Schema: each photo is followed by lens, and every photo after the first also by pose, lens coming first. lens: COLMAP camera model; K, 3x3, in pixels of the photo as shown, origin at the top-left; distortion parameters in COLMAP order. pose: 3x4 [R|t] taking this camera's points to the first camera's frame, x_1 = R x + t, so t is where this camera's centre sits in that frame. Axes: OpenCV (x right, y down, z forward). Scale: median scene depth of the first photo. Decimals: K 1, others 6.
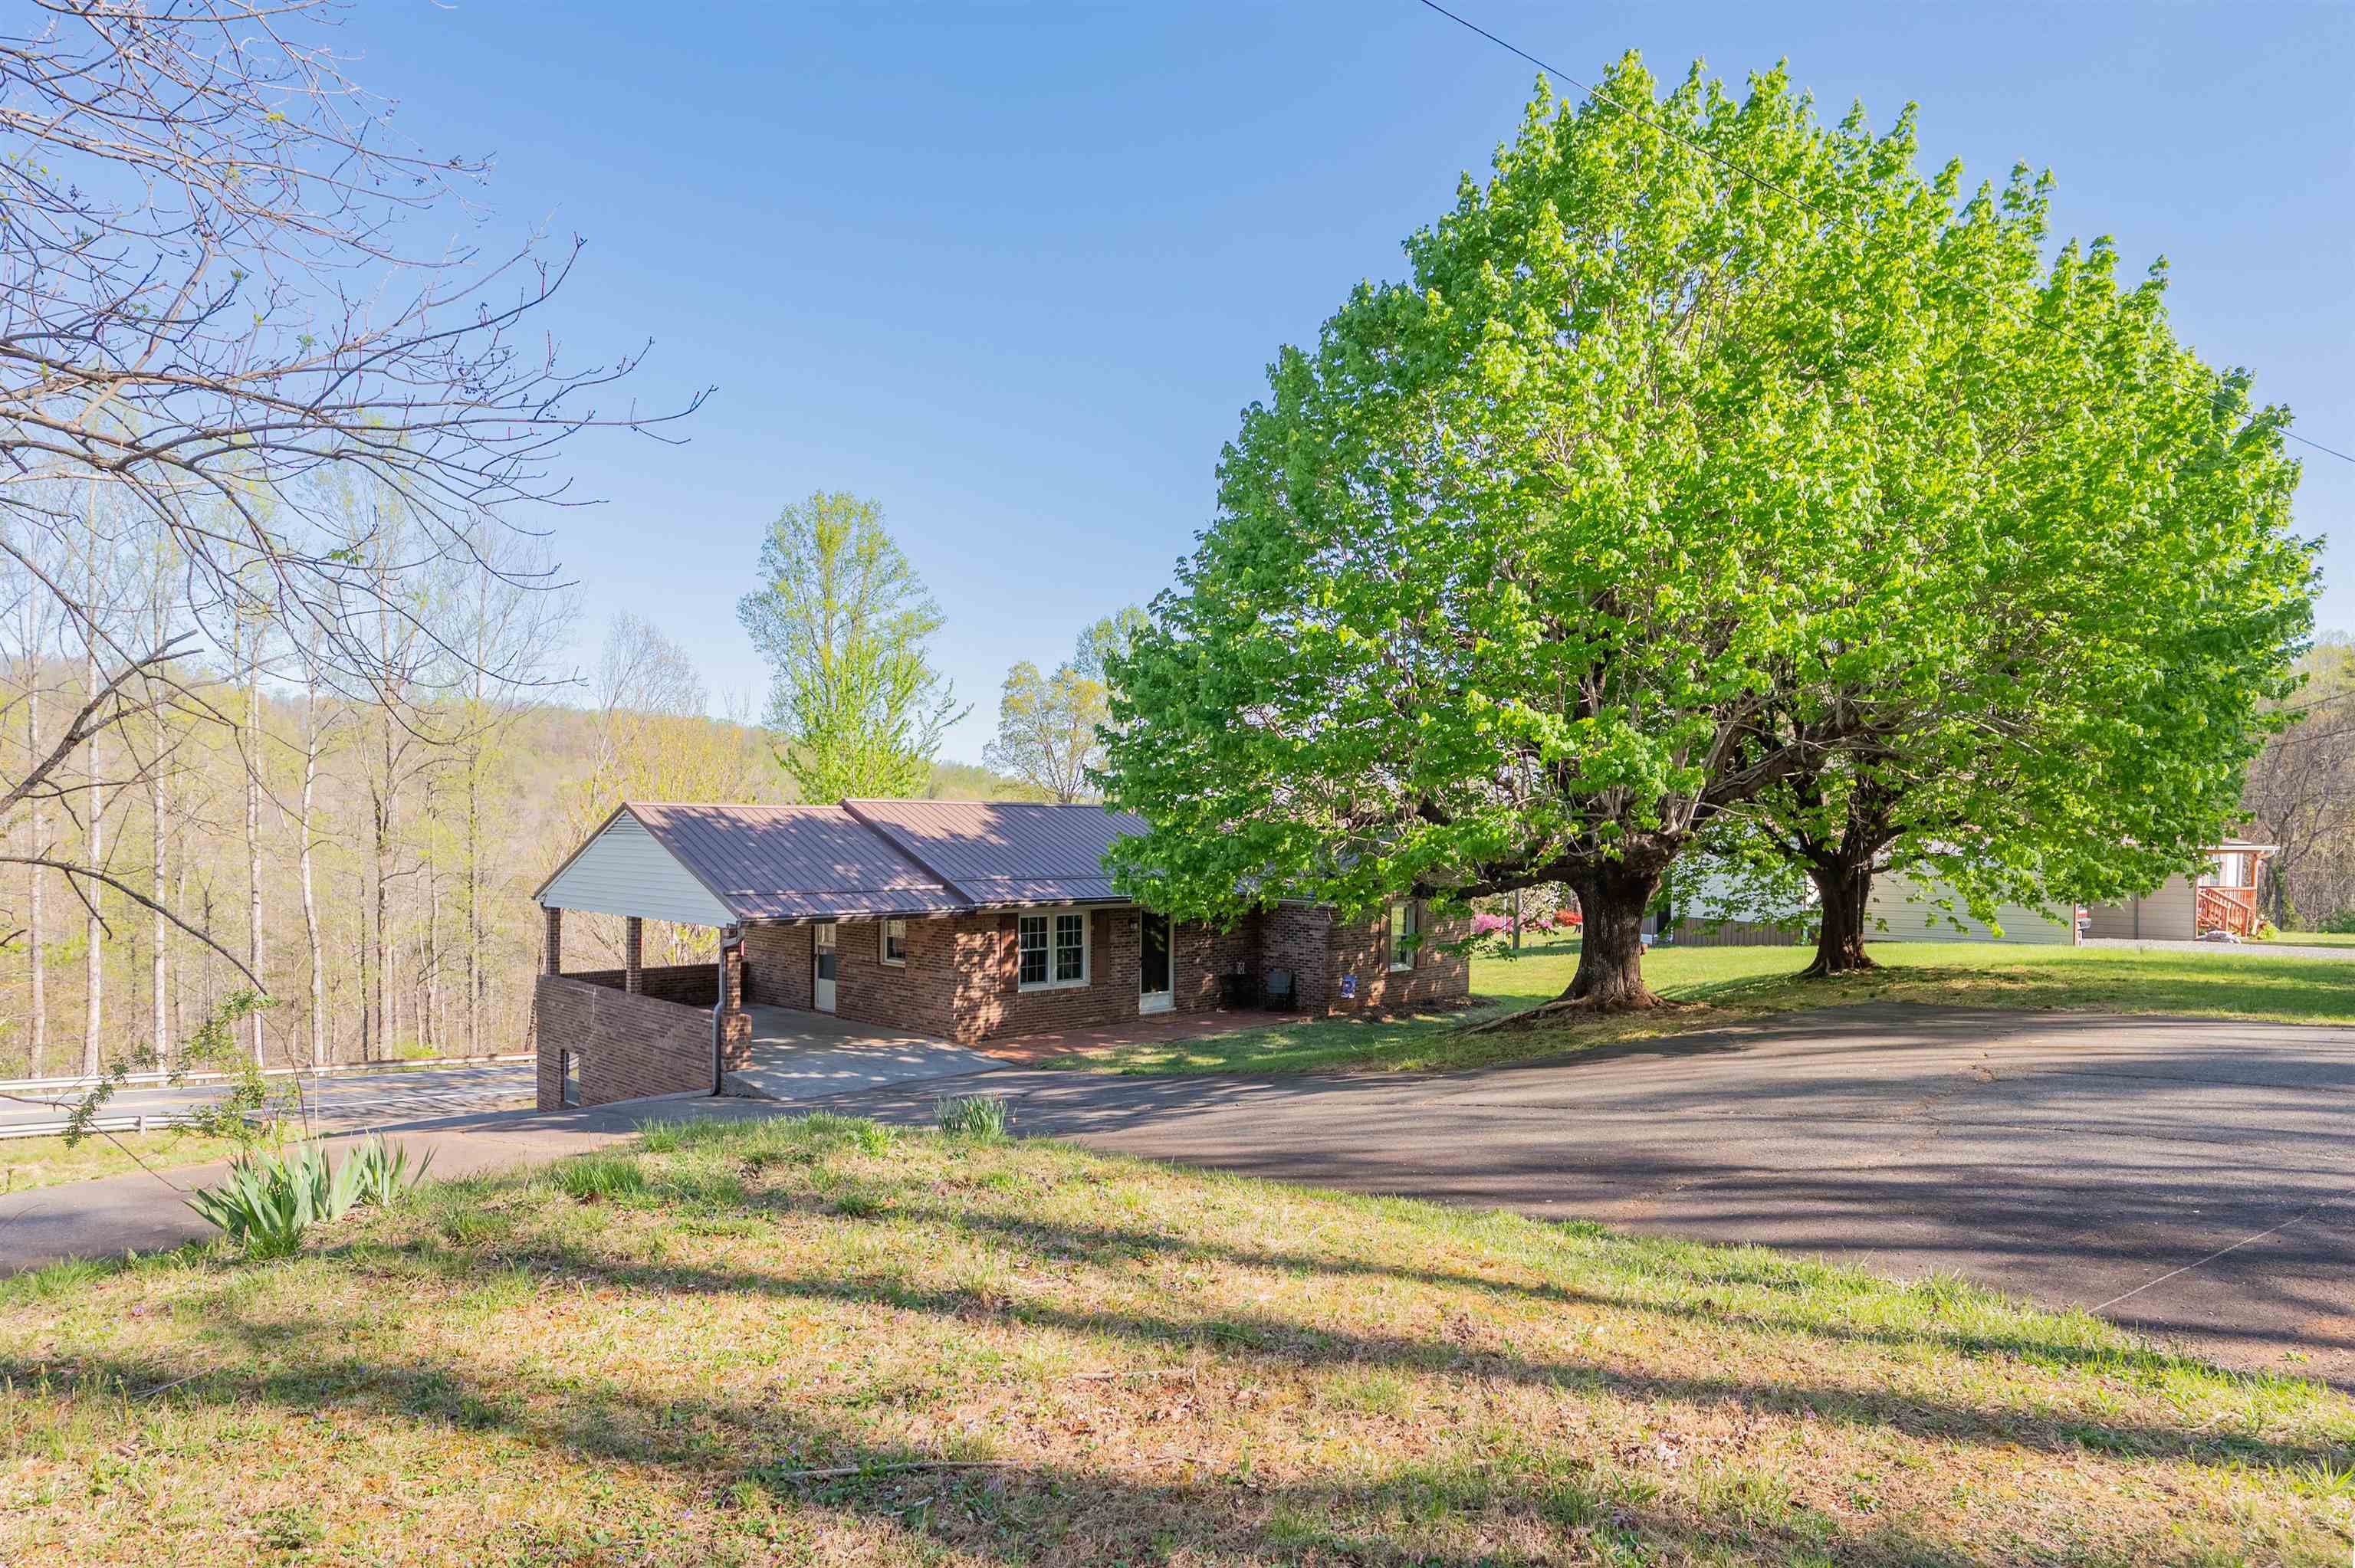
lens RADIAL K [[1403.5, 0, 1194.9], [0, 1403.5, 802.2], [0, 0, 1]] dist [-0.003900, 0.004687]
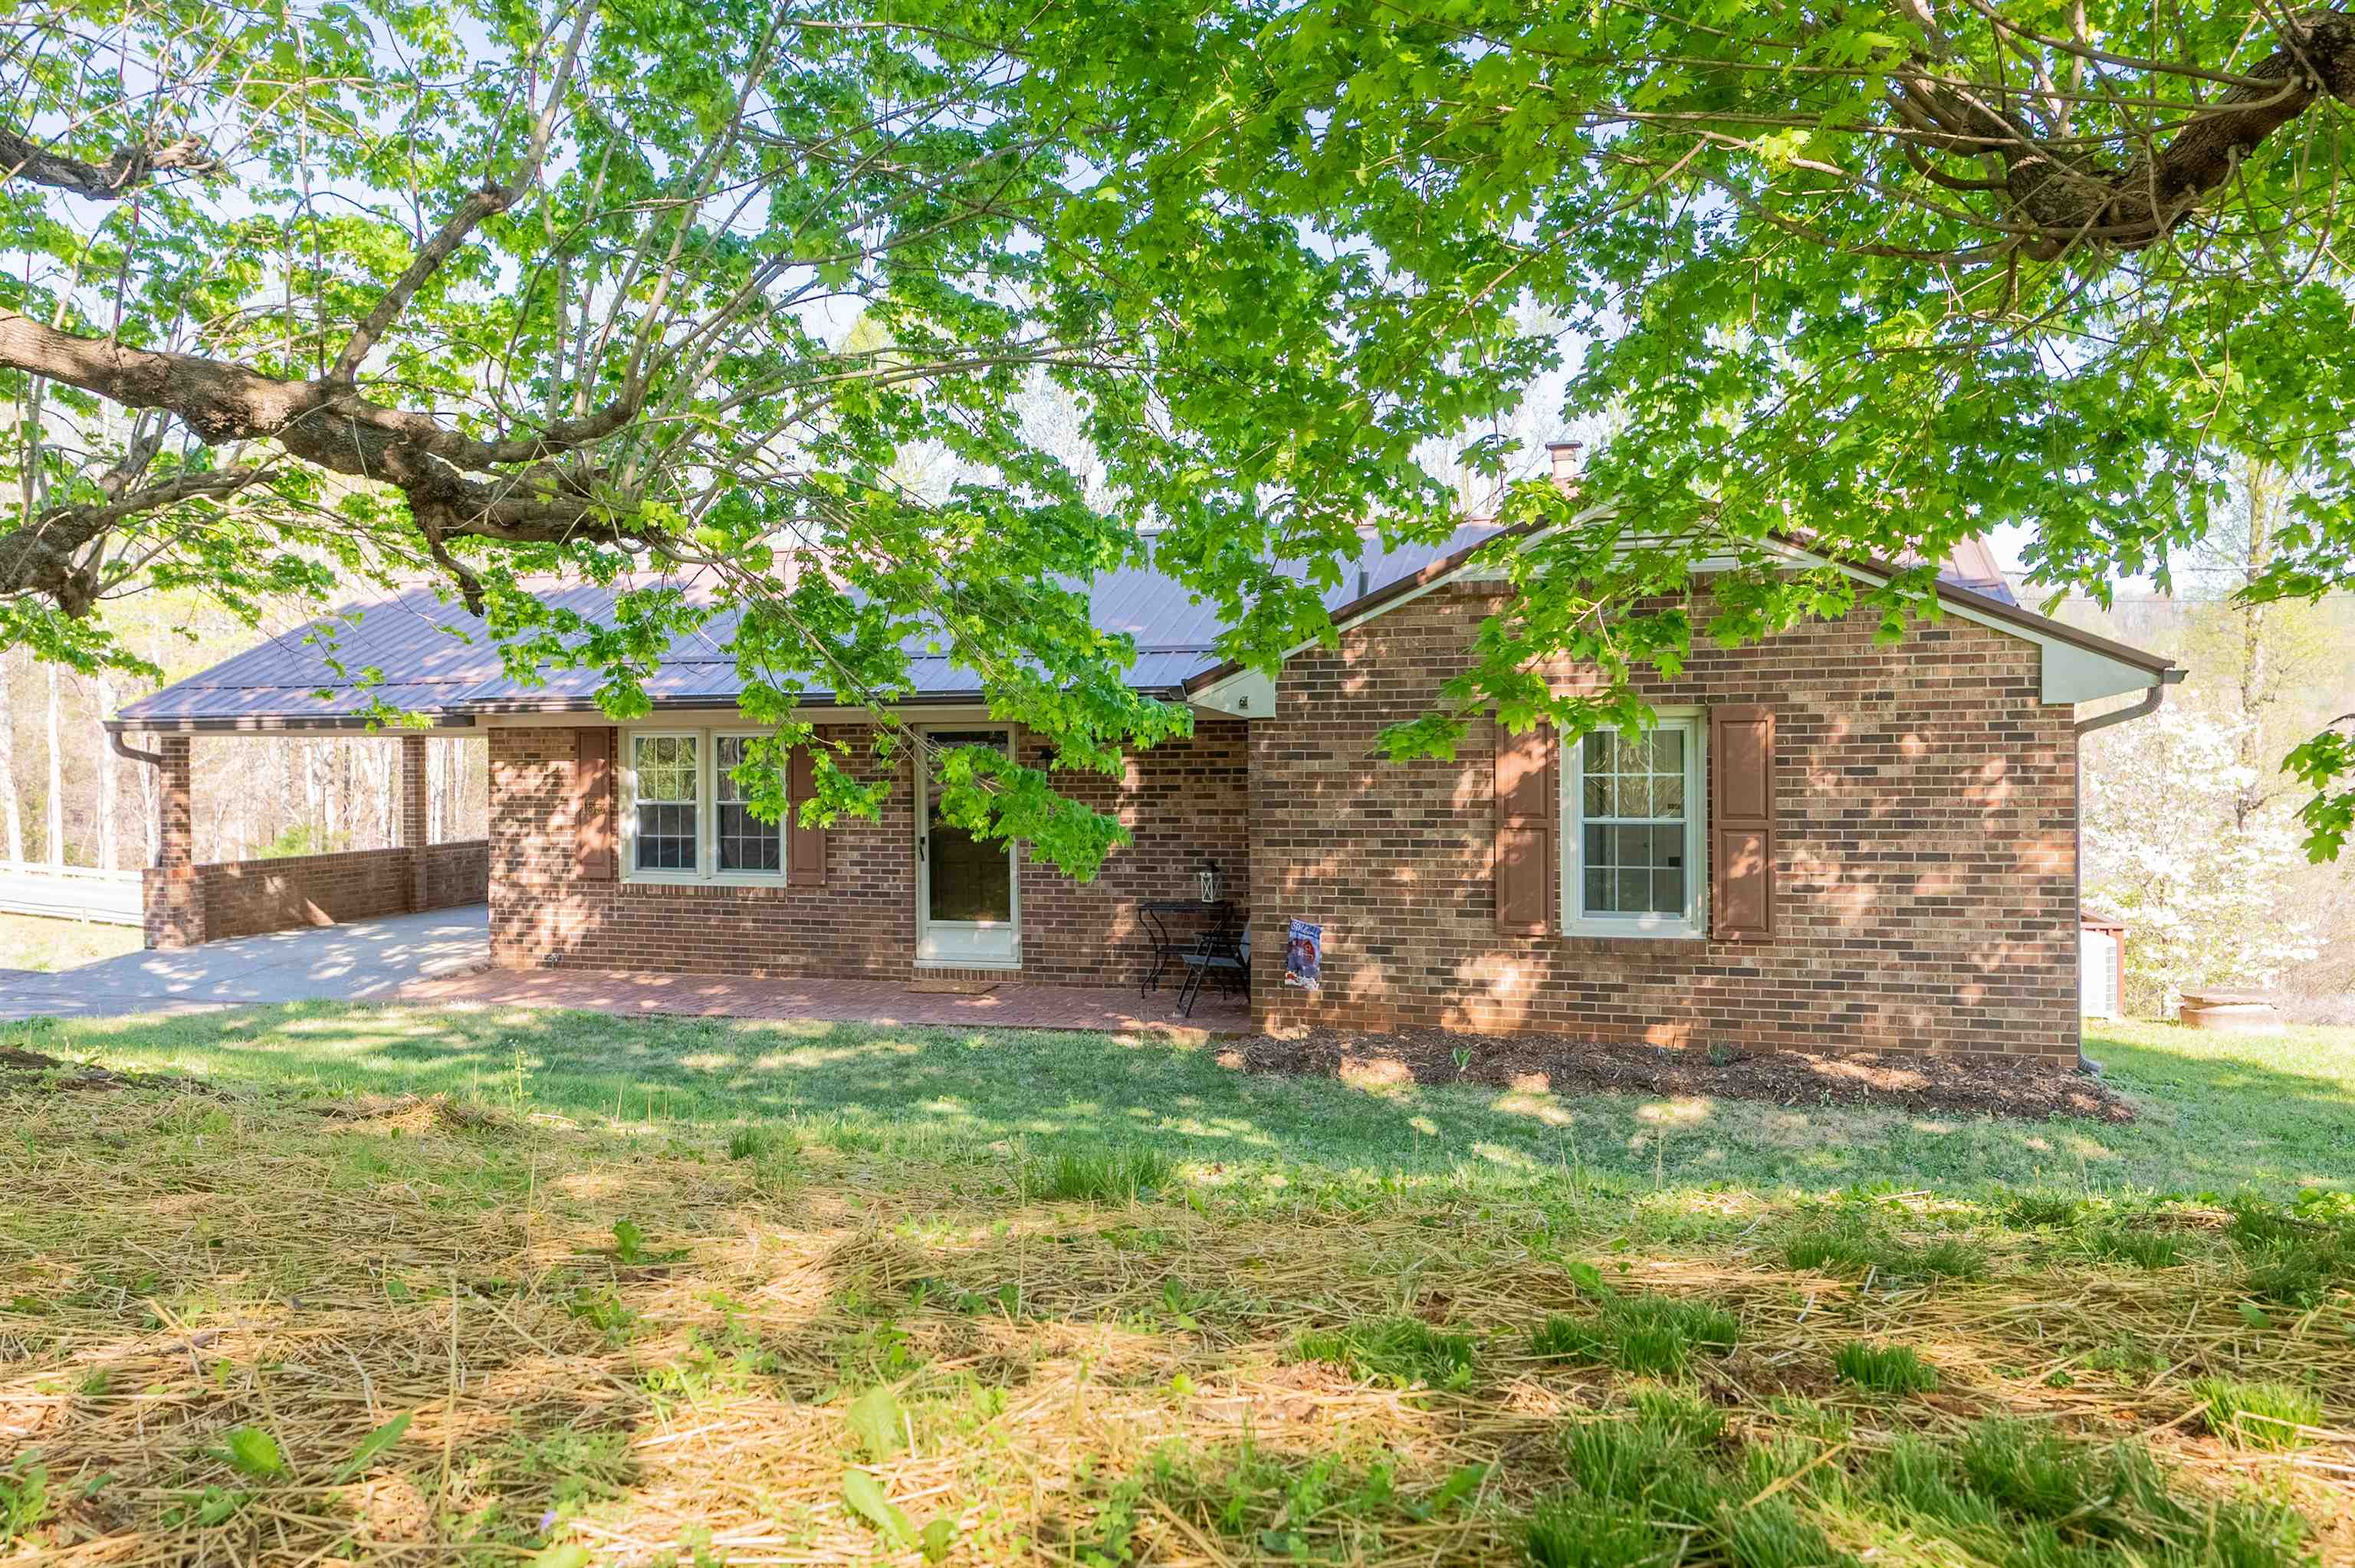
lens RADIAL K [[1673.4, 0, 1107.4], [0, 1673.4, 773.5], [0, 0, 1]] dist [0.001475, 0.003692]
pose [[0.442895, -0.003341, -0.896567, 0.491197], [0.028456, 0.999542, 0.010332, 0.093096], [0.896122, -0.030089, 0.442787, 0.880297]]
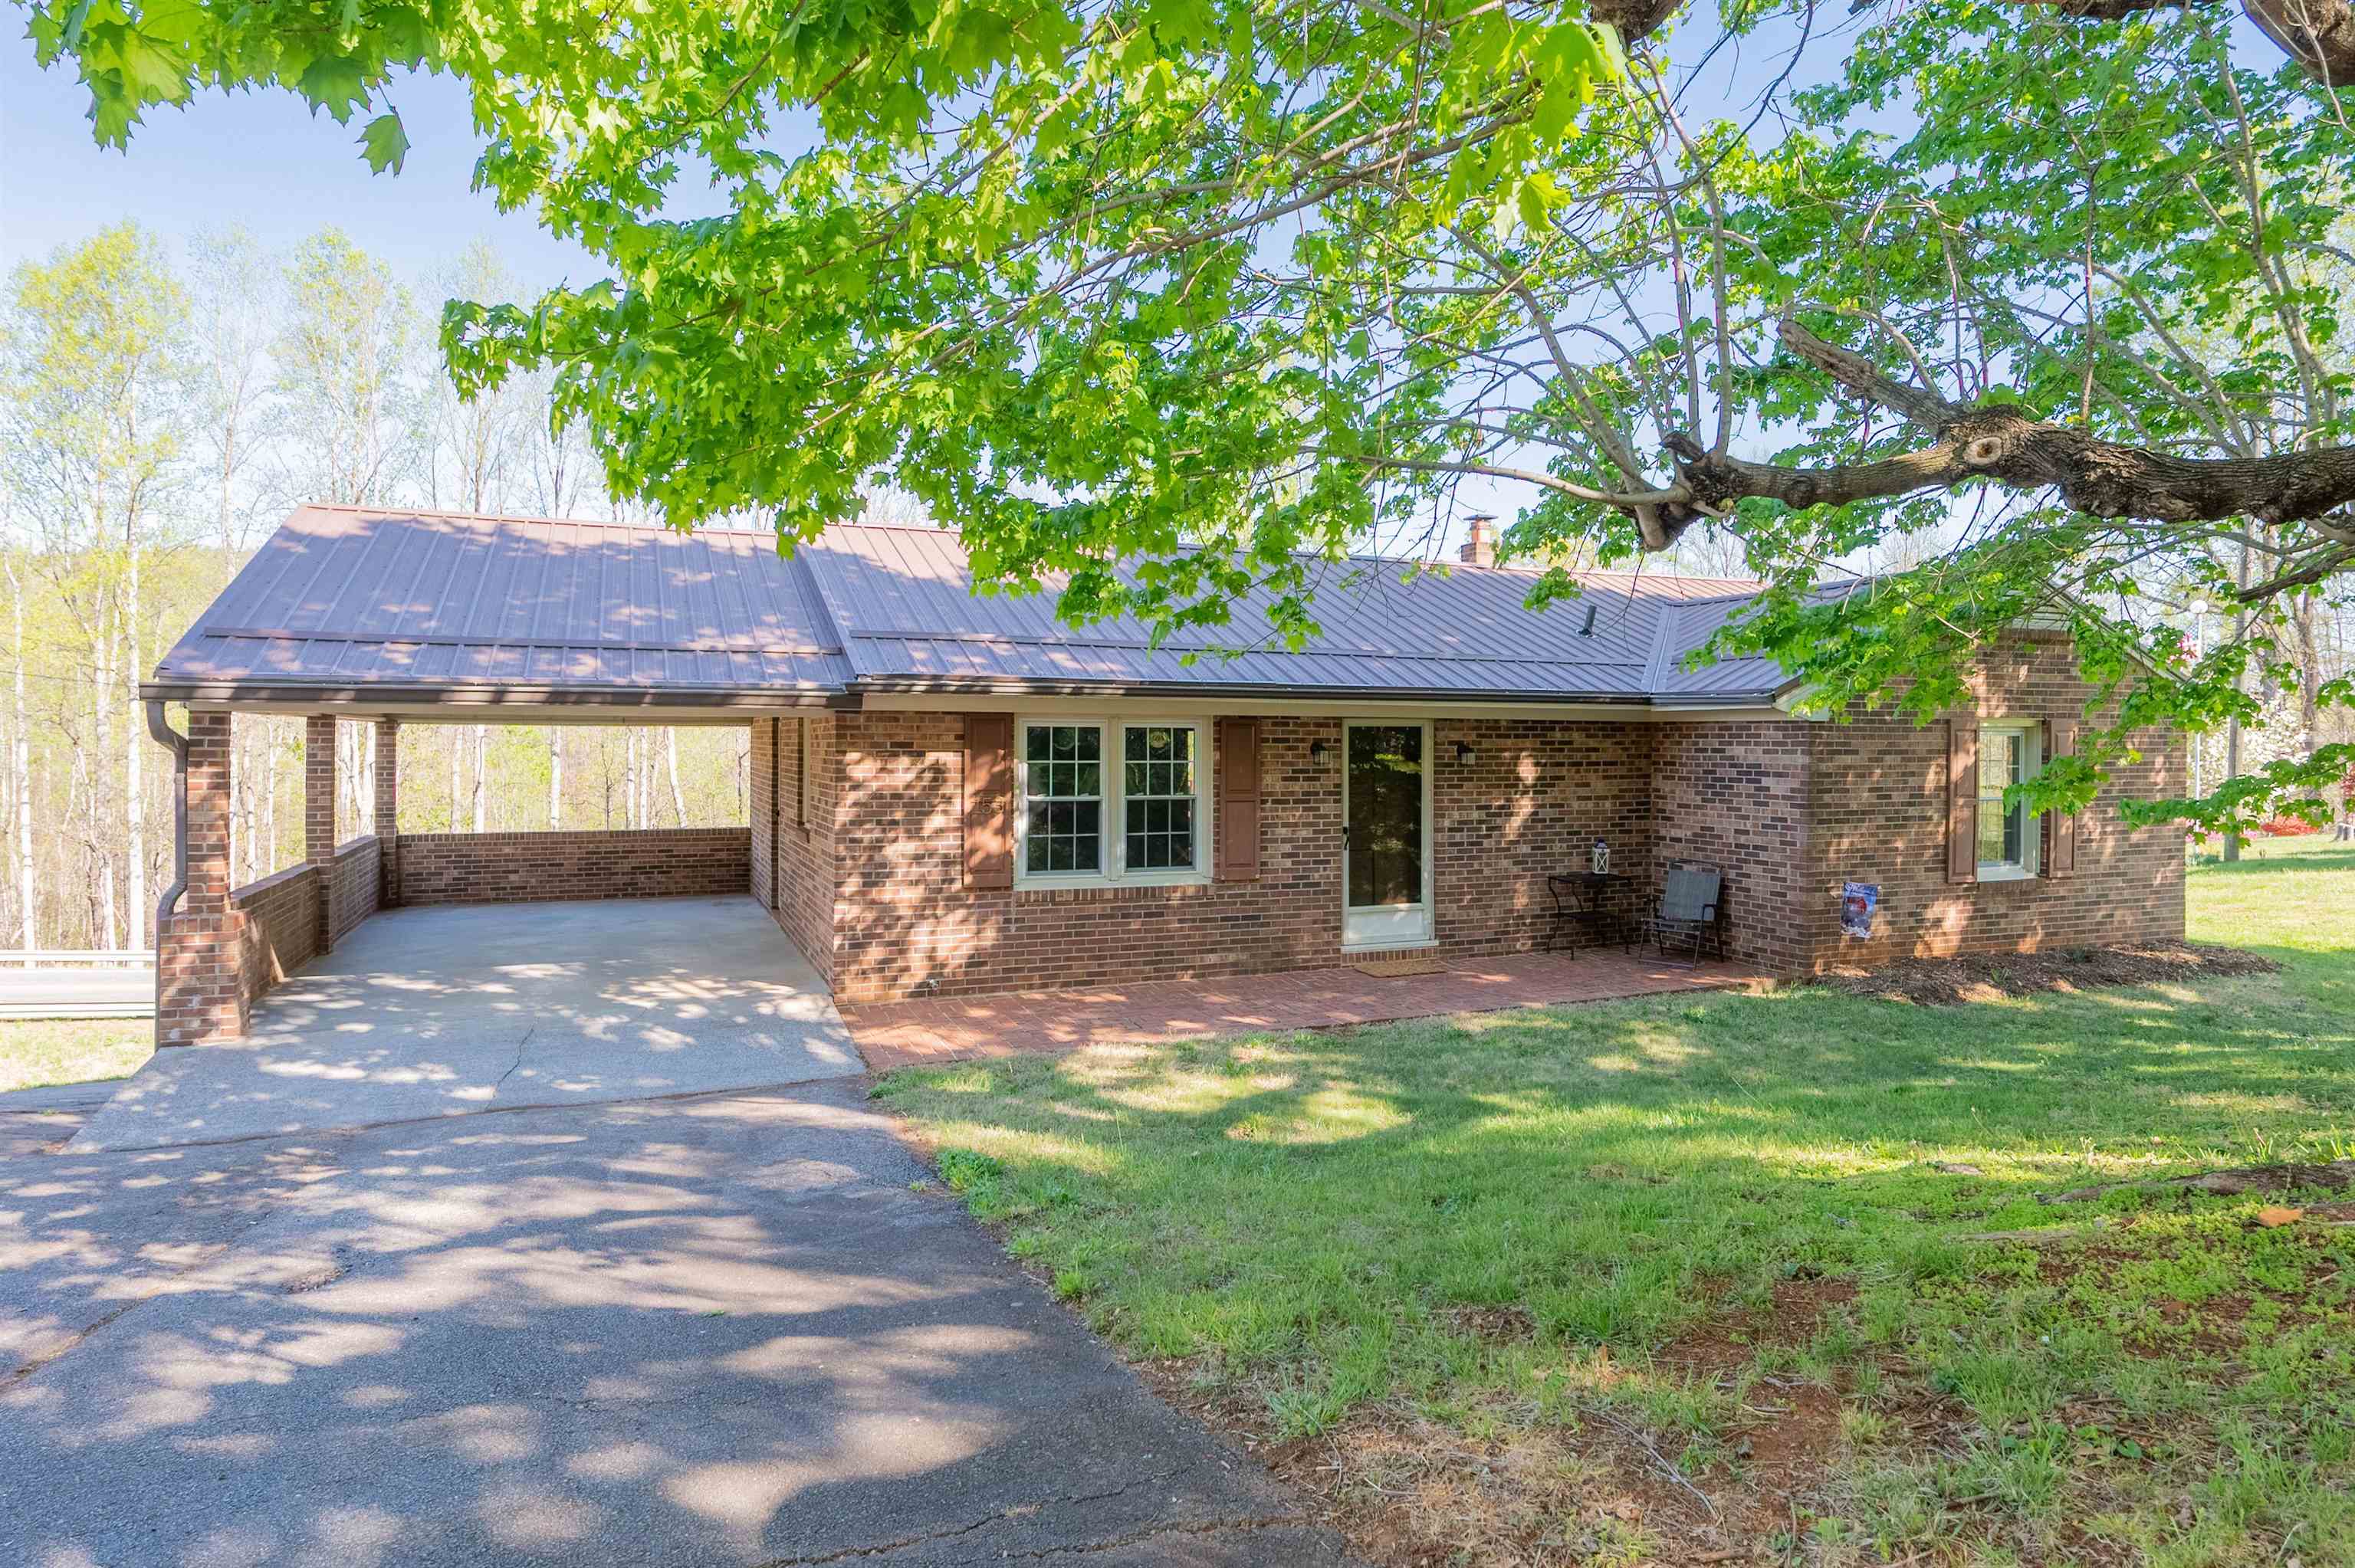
lens RADIAL K [[1337.6, 0, 1167.8], [0, 1337.6, 748.0], [0, 0, 1]] dist [0.002099, -0.000588]
pose [[0.920000, -0.006026, -0.391871, 0.084404], [0.014082, 0.999744, 0.017685, 0.081866], [0.391665, -0.021789, 0.919850, 0.621245]]
